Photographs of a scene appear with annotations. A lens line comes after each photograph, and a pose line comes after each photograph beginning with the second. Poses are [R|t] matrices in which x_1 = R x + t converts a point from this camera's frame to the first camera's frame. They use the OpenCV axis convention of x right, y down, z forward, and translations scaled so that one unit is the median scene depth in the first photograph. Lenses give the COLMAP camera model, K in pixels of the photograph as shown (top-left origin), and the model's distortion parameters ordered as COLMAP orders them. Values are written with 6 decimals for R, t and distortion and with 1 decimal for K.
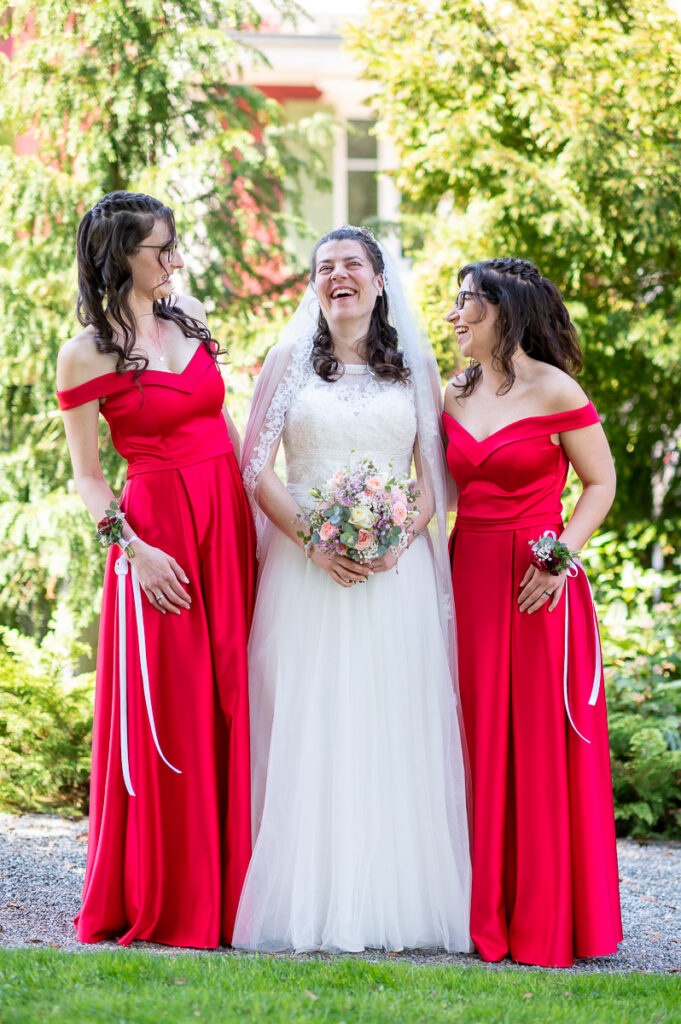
lens RADIAL K [[2479.6, 0, 345.2], [0, 2479.6, 520.1], [0, 0, 1]] dist [0.051293, 0.000000]
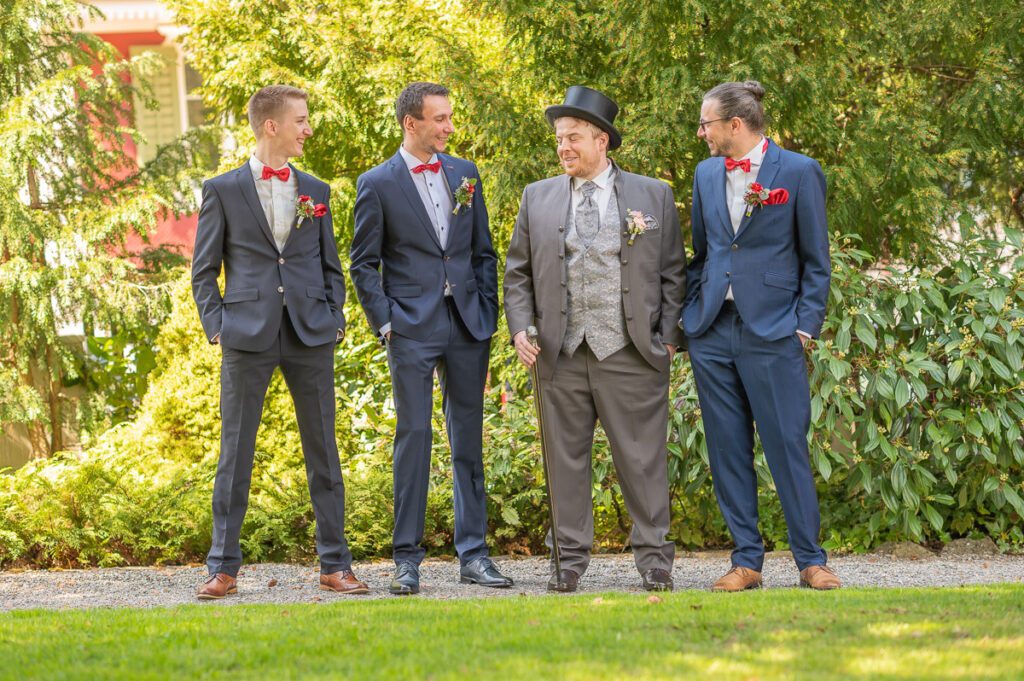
lens RADIAL K [[2479.6, 0, 511.9], [0, 2479.6, 329.7], [0, 0, 1]] dist [0.051293, 0.000000]
pose [[0.991105, -0.071044, 0.112534, 0.025421], [0.076689, 0.995963, -0.046654, 0.063418], [-0.108765, 0.054869, 0.992552, -0.338264]]
